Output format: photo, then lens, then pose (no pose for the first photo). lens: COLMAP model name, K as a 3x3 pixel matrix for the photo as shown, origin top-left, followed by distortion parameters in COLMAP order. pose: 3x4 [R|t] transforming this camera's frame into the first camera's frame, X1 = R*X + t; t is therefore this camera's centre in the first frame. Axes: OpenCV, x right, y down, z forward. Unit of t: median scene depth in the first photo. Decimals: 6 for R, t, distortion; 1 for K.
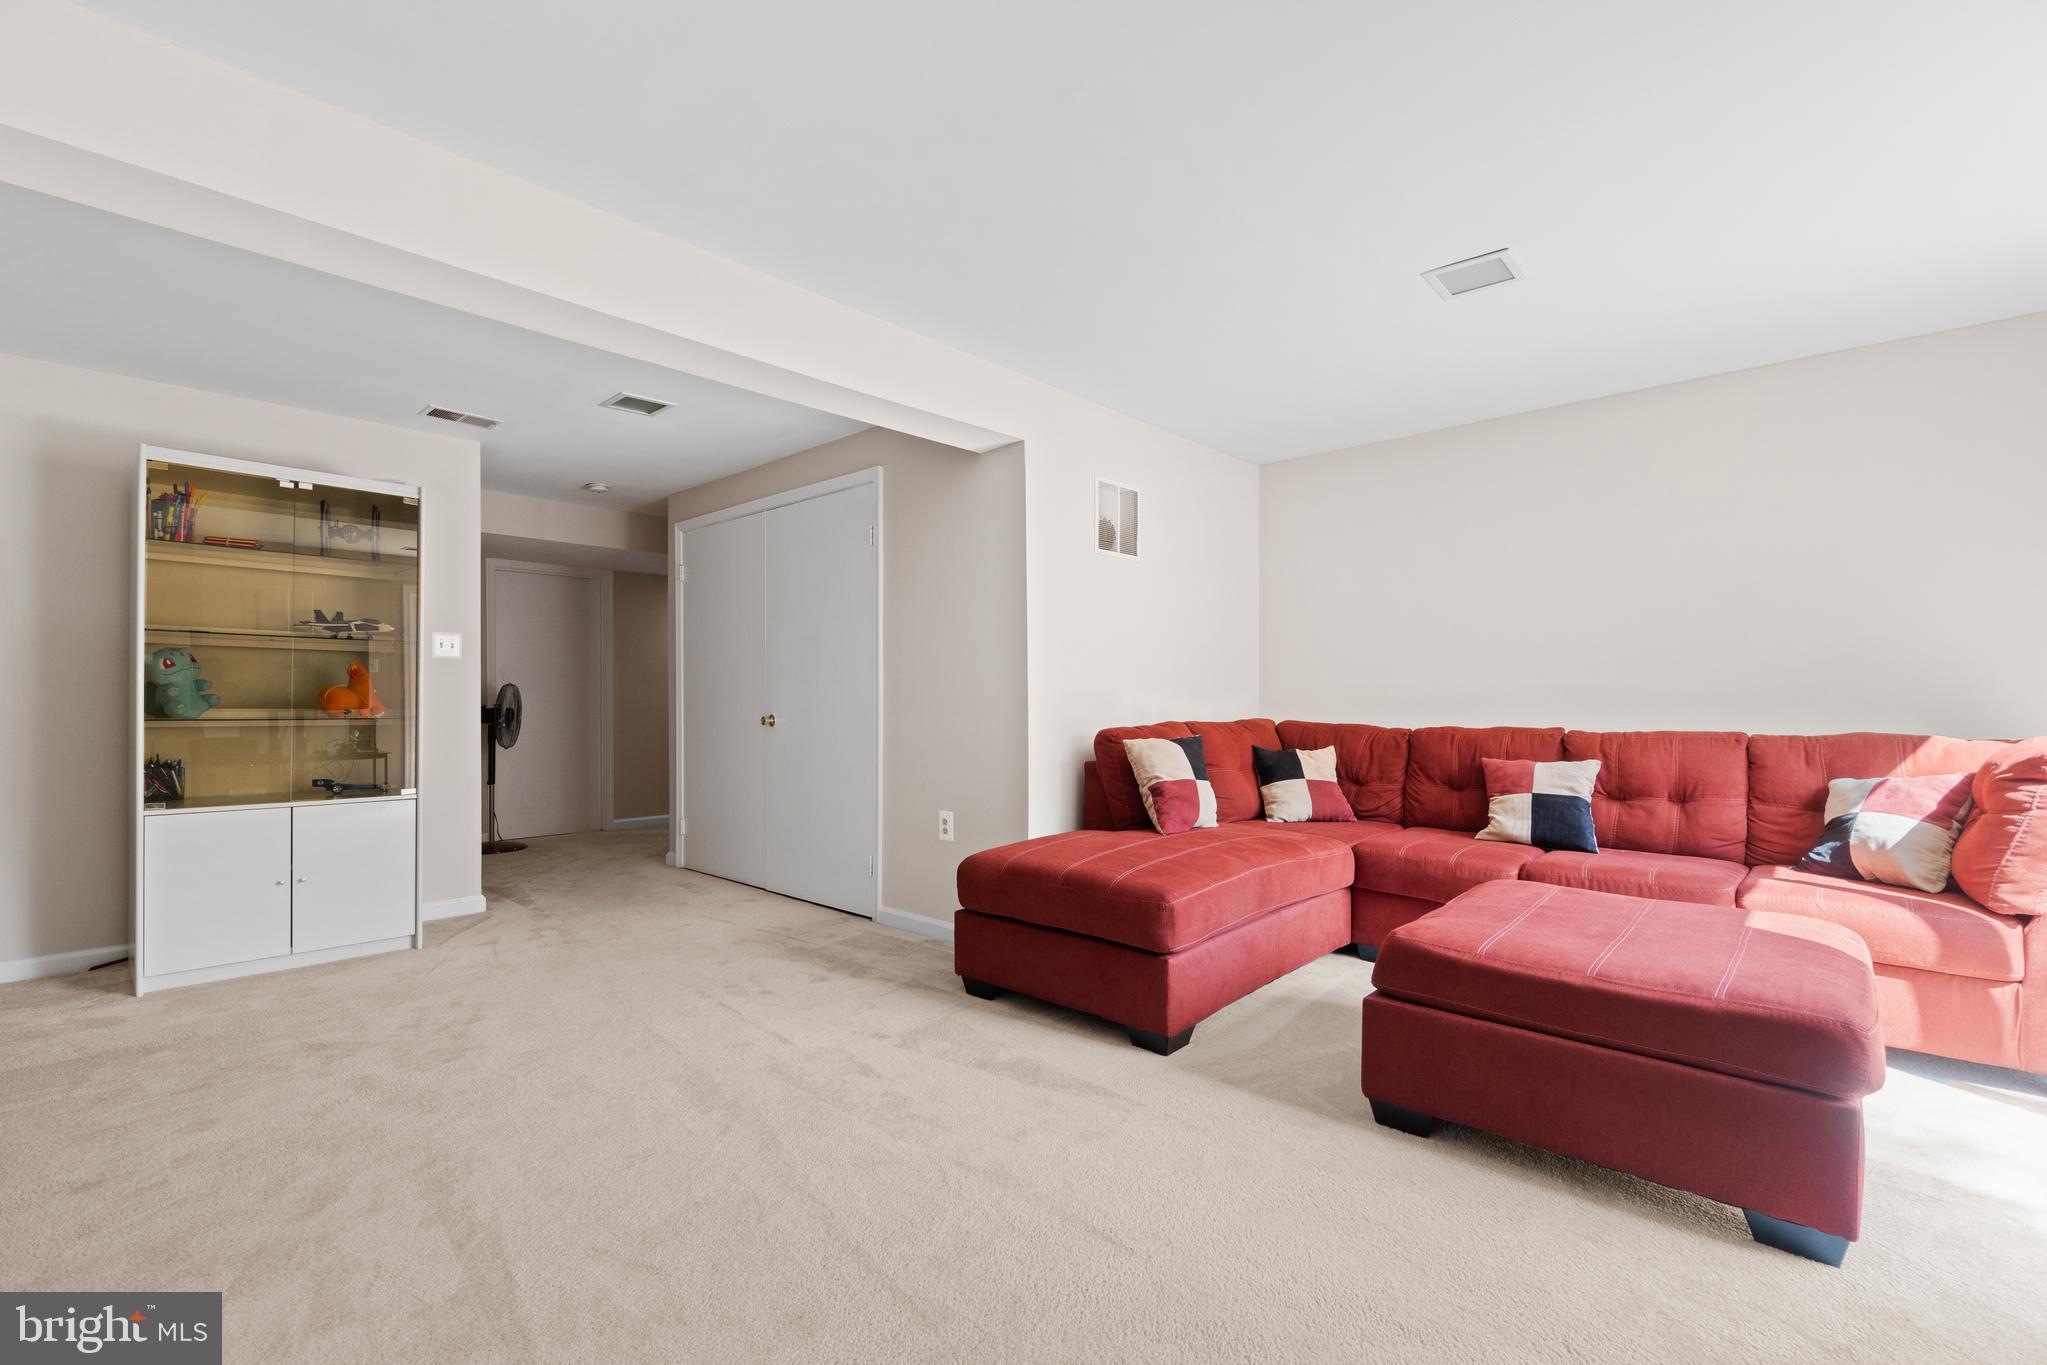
lens RADIAL K [[881.1, 0, 1011.4], [0, 881.1, 692.0], [0, 0, 1]] dist [-0.002330, -0.000071]
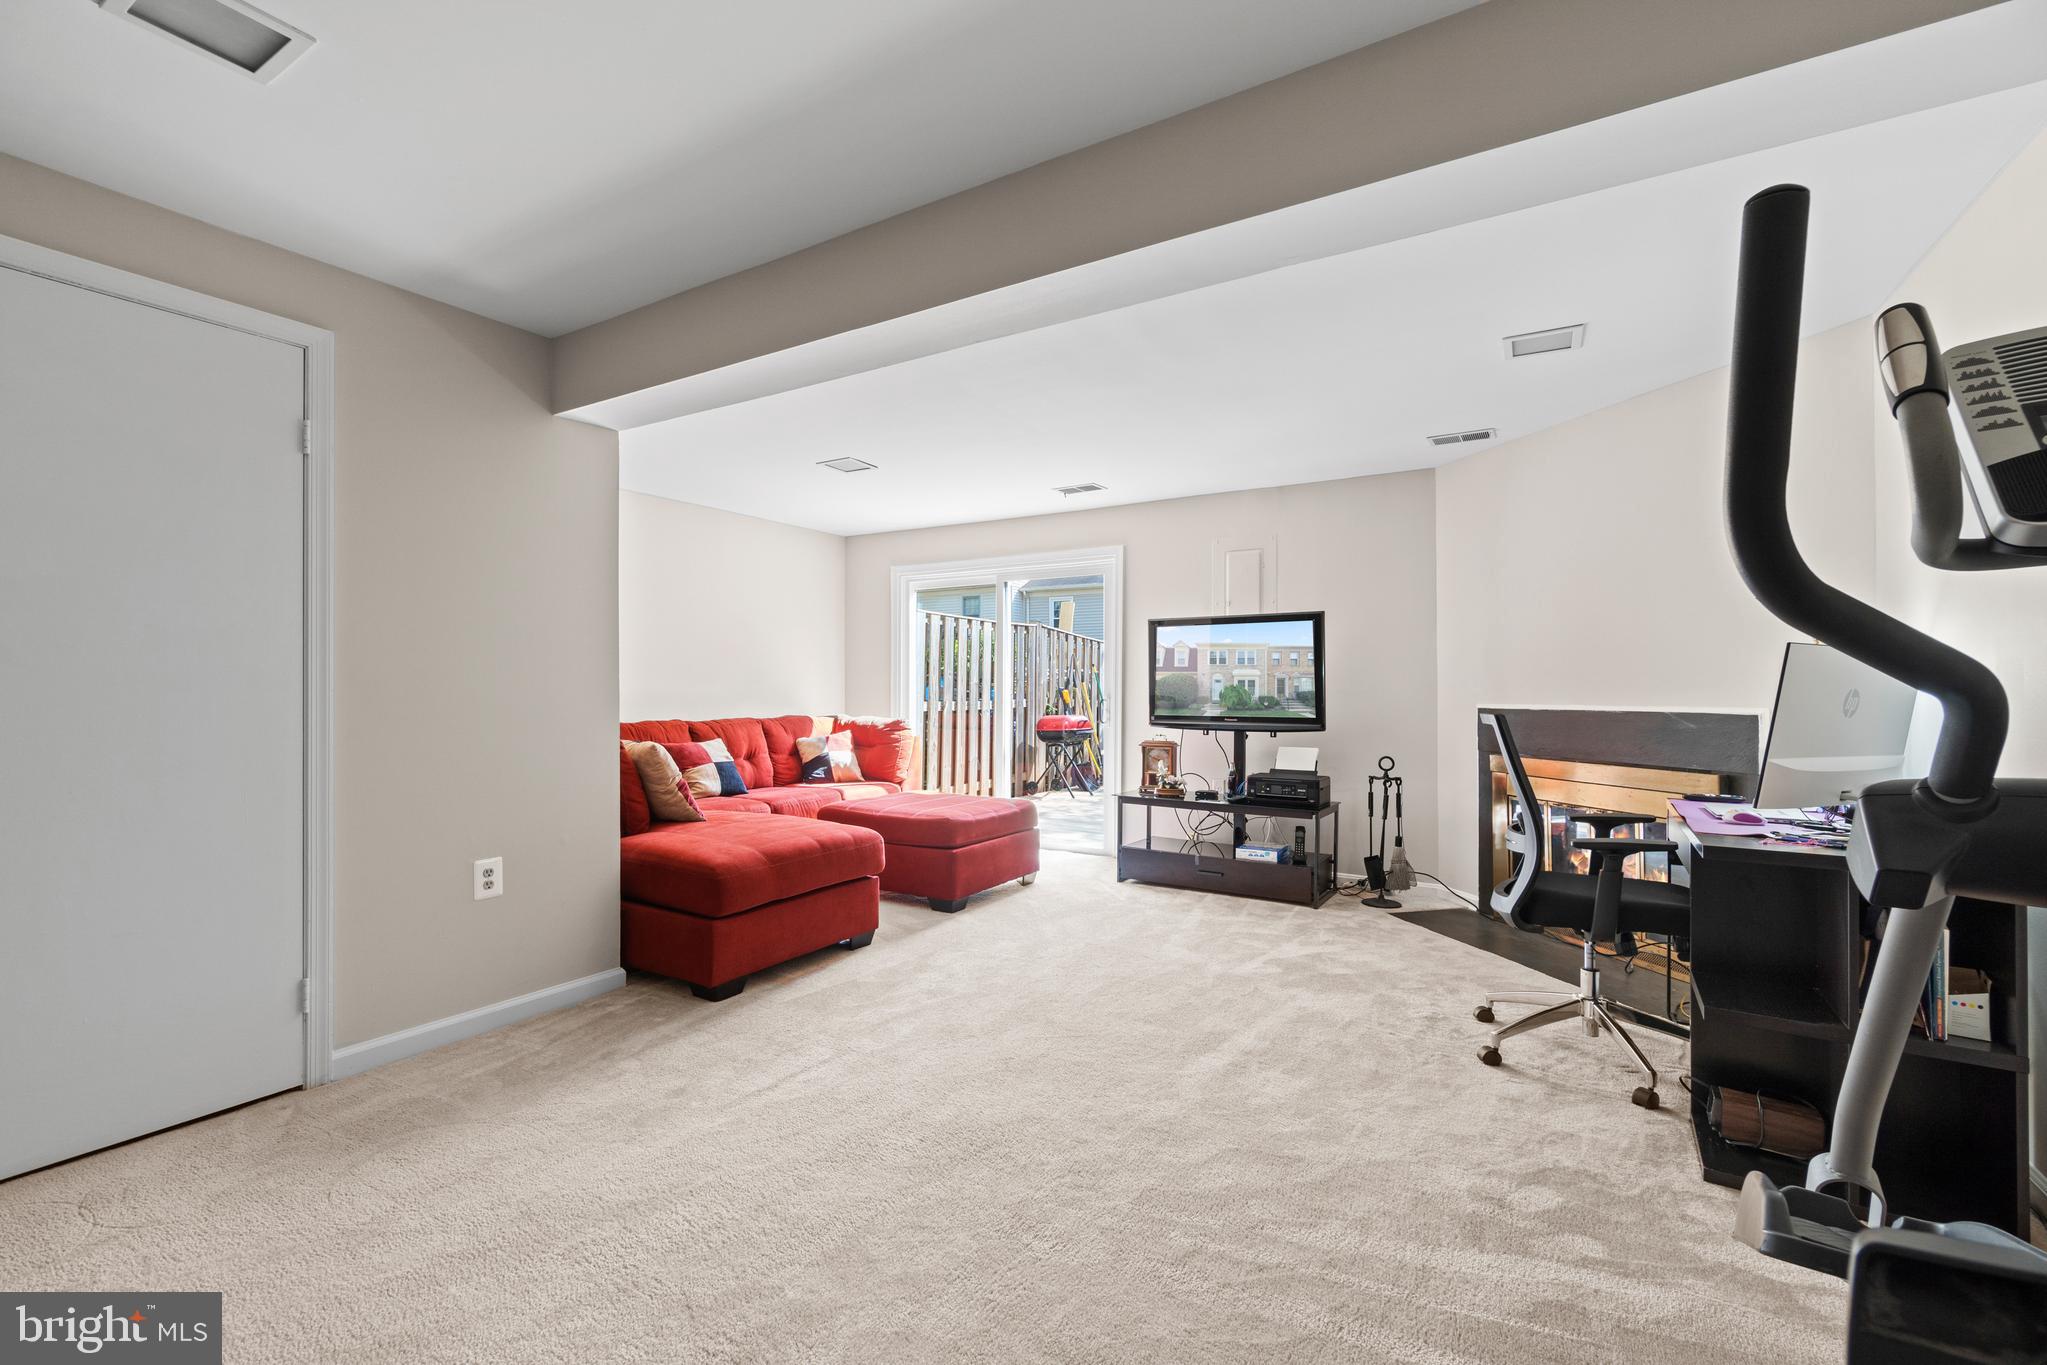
lens RADIAL K [[881.1, 0, 1011.4], [0, 881.1, 692.0], [0, 0, 1]] dist [-0.002330, -0.000071]
pose [[-0.186260, -0.002354, 0.982498, -1.066497], [-0.006190, 0.999980, 0.001222, -0.011787], [-0.982481, -0.005854, -0.186271, 0.841120]]
